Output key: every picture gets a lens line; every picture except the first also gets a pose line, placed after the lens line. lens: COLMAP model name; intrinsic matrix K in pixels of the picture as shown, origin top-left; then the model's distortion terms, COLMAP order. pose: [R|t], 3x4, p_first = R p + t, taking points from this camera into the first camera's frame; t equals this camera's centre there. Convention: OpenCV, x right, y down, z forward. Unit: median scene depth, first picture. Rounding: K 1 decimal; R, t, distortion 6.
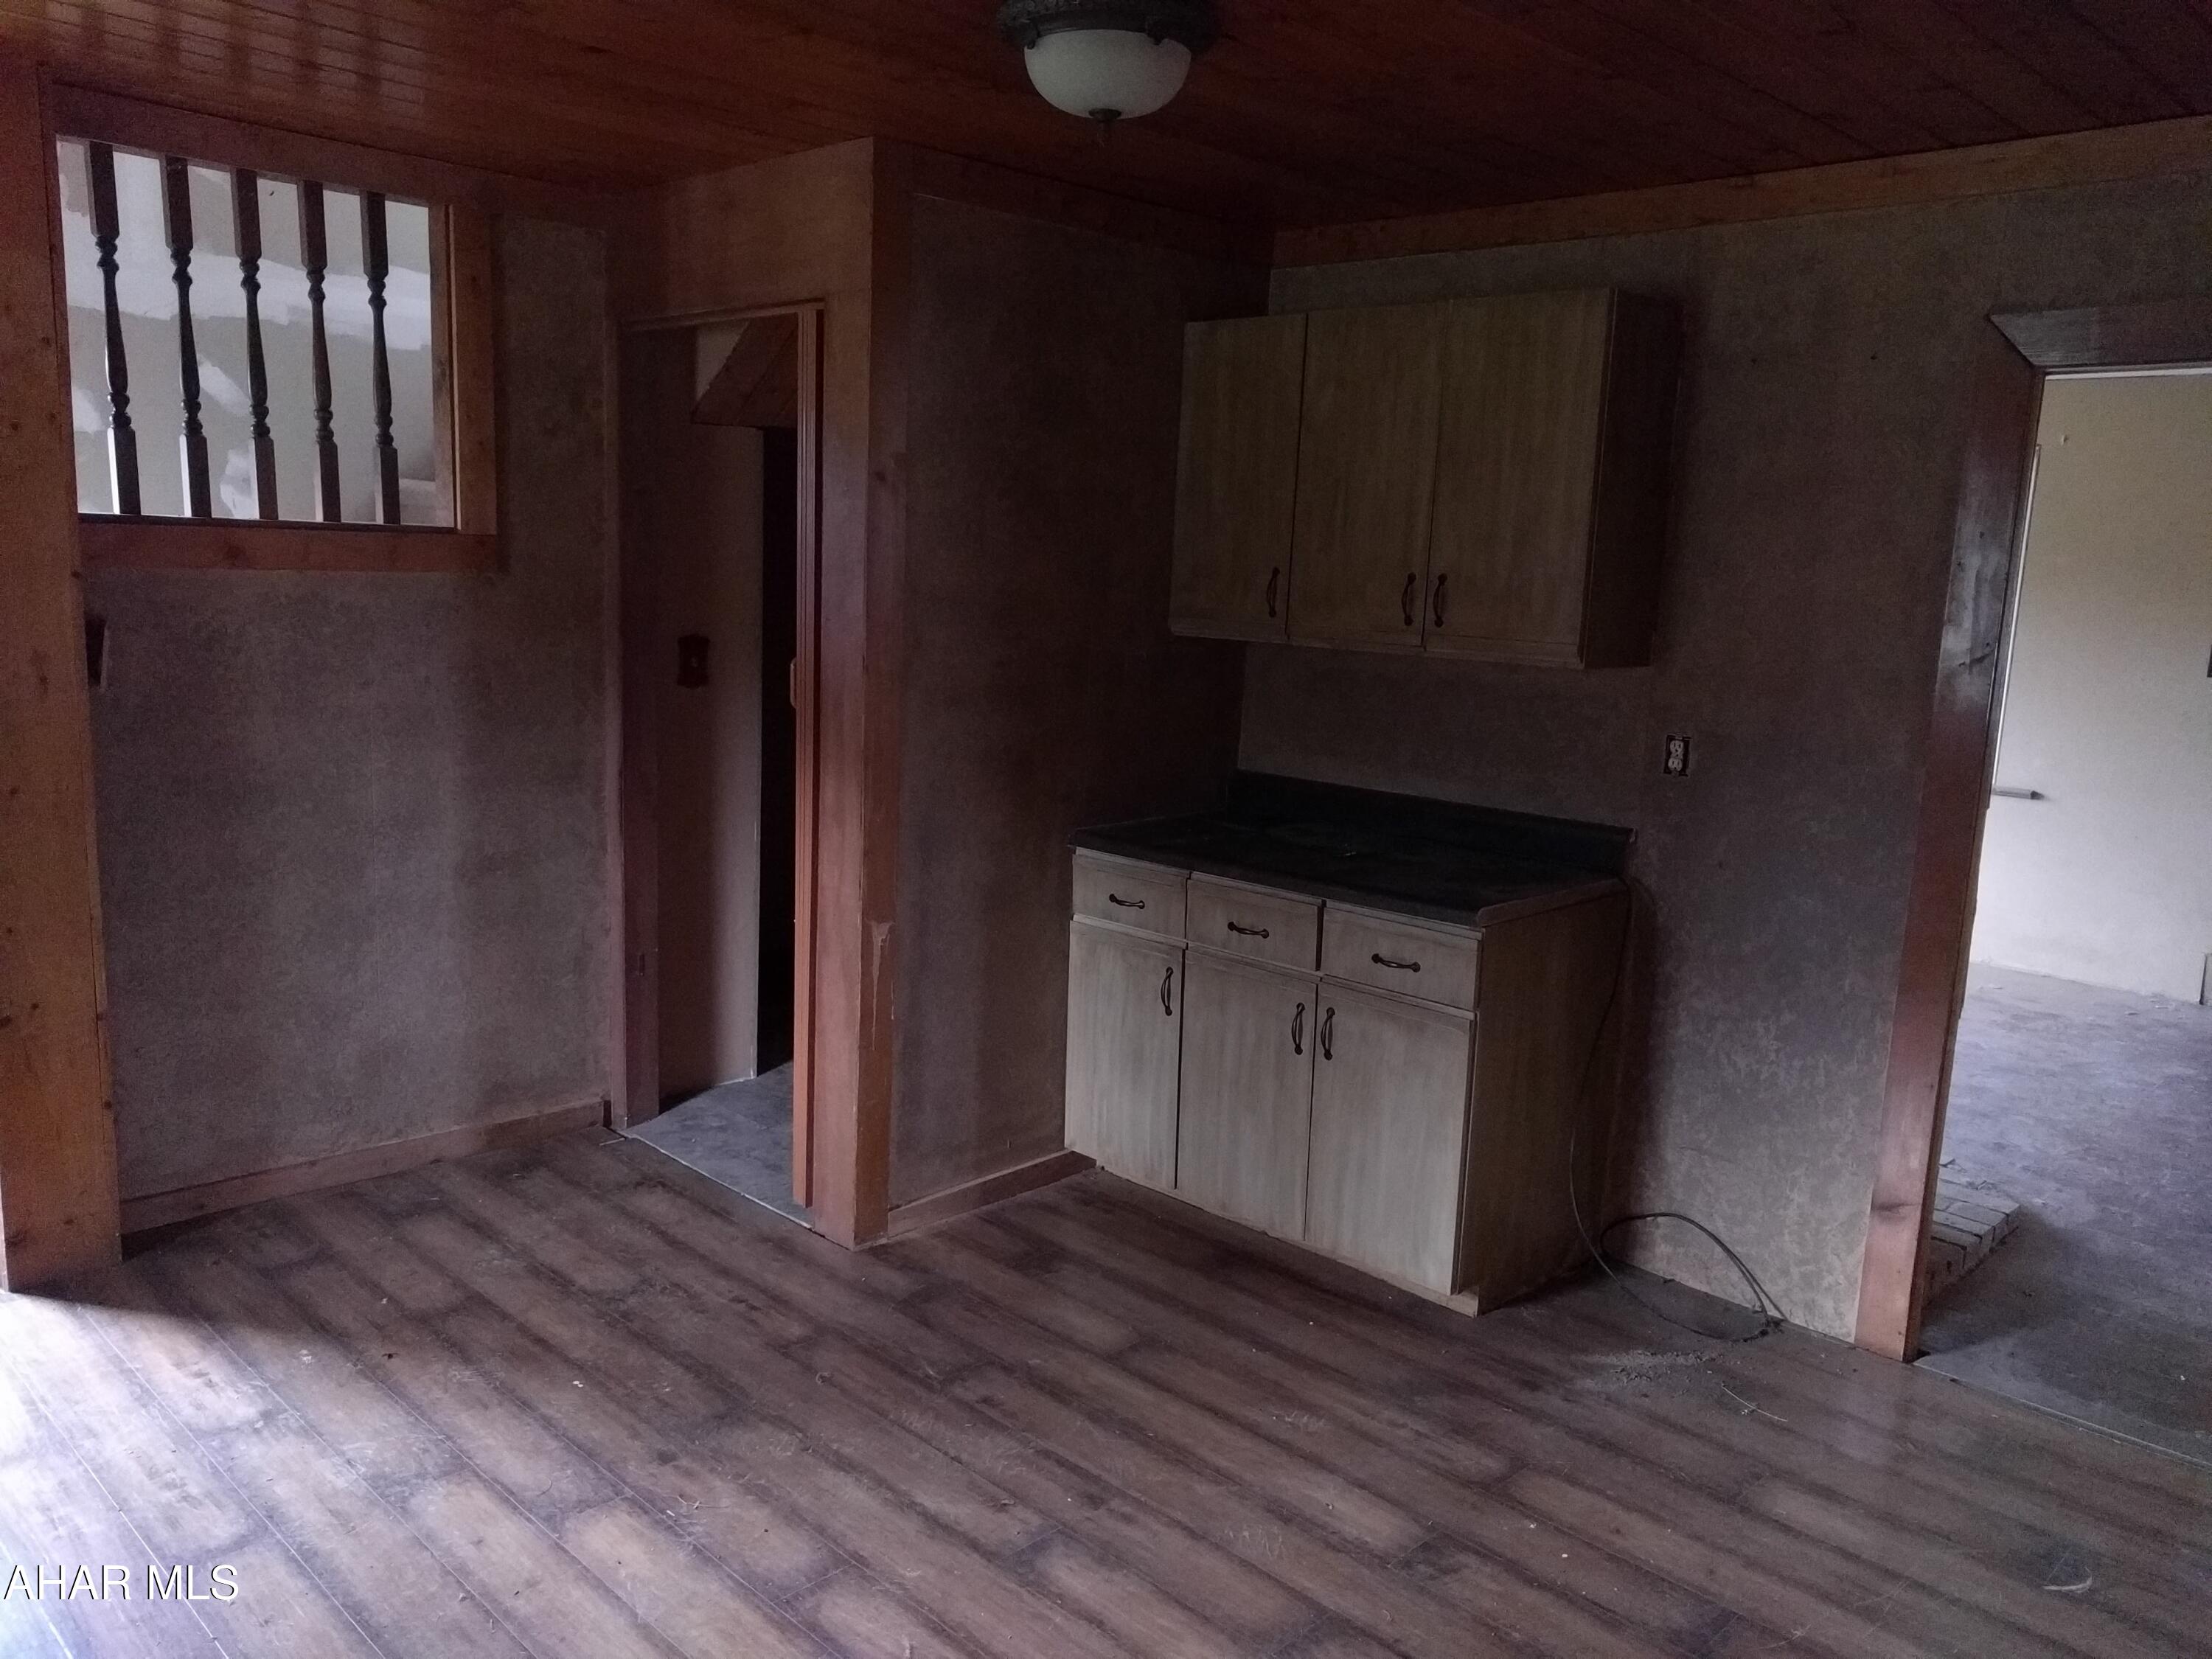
lens RADIAL K [[1670.4, 0, 1106.0], [0, 1670.4, 829.5], [0, 0, 1]] dist [0.001345, 0.000516]
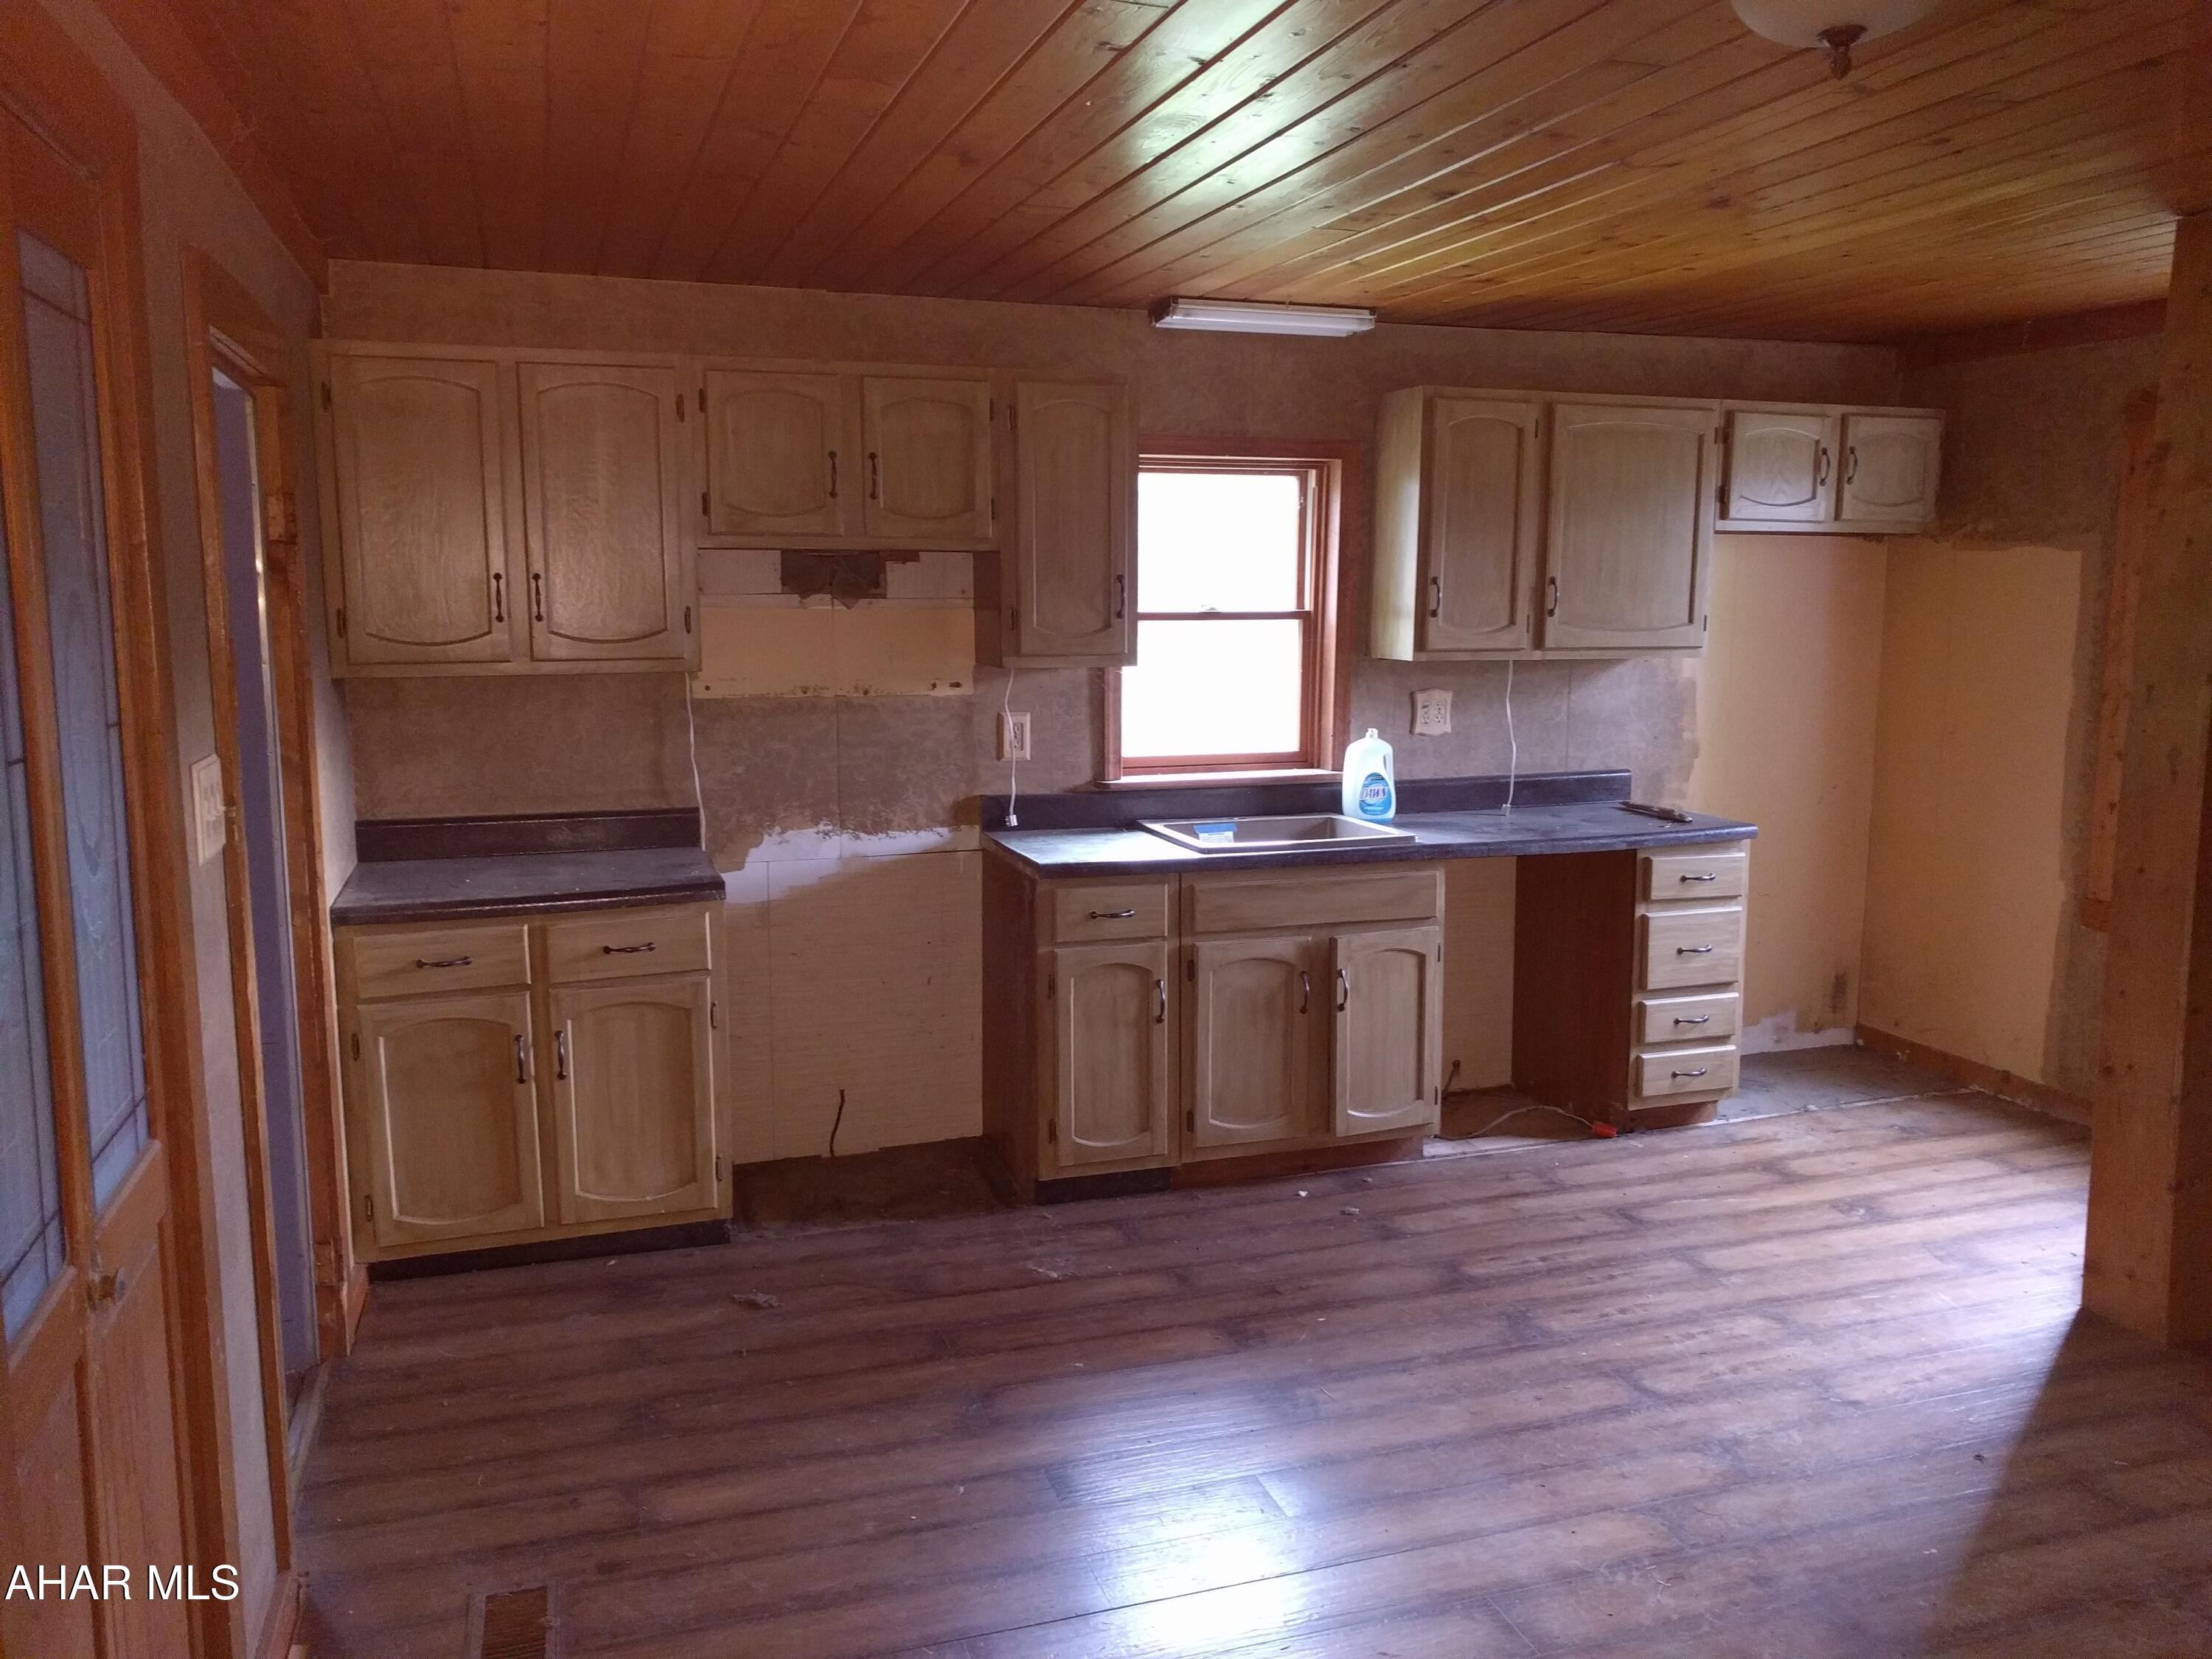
lens RADIAL K [[1670.4, 0, 1106.0], [0, 1670.4, 829.5], [0, 0, 1]] dist [0.001345, 0.000516]
pose [[-0.464220, 0.089531, -0.881183, 0.745957], [-0.168833, 0.967692, 0.187265, -0.163656], [0.869480, 0.235704, -0.434106, 1.026529]]
